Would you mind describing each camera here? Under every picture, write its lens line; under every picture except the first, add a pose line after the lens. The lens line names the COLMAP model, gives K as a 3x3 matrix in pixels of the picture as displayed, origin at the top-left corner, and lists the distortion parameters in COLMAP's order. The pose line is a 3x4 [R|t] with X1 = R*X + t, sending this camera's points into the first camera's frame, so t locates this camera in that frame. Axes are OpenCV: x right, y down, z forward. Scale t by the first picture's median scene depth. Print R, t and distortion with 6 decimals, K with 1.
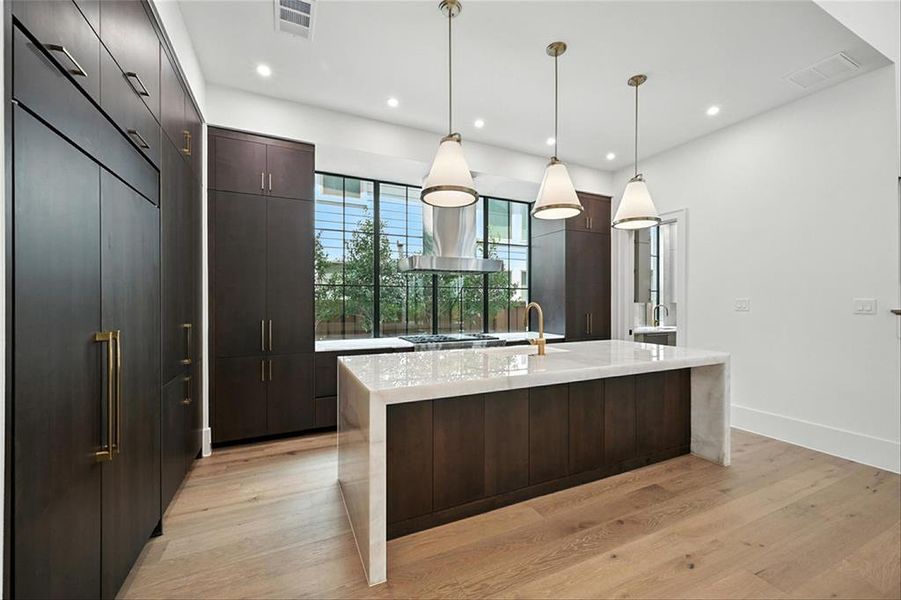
lens RADIAL K [[360.7, 0, 452.4], [0, 360.7, 299.5], [0, 0, 1]] dist [0.003473, 0.000411]
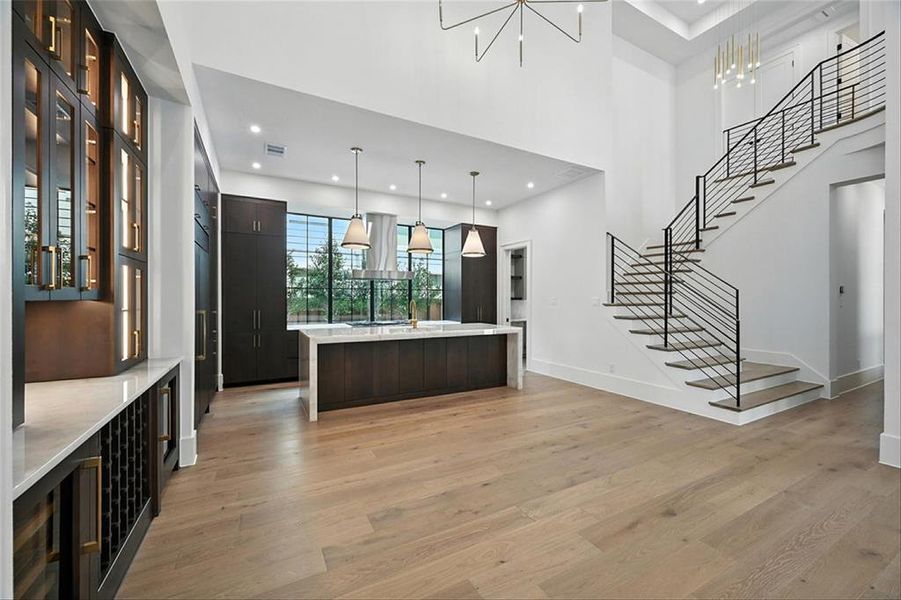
lens RADIAL K [[360.7, 0, 452.6], [0, 360.7, 297.2], [0, 0, 1]] dist [0.003473, 0.000411]
pose [[0.998166, 0.000404, 0.060528, 0.286377], [-0.000421, 1.000000, 0.000274, -0.003871], [-0.060528, -0.000299, 0.998166, -0.718326]]
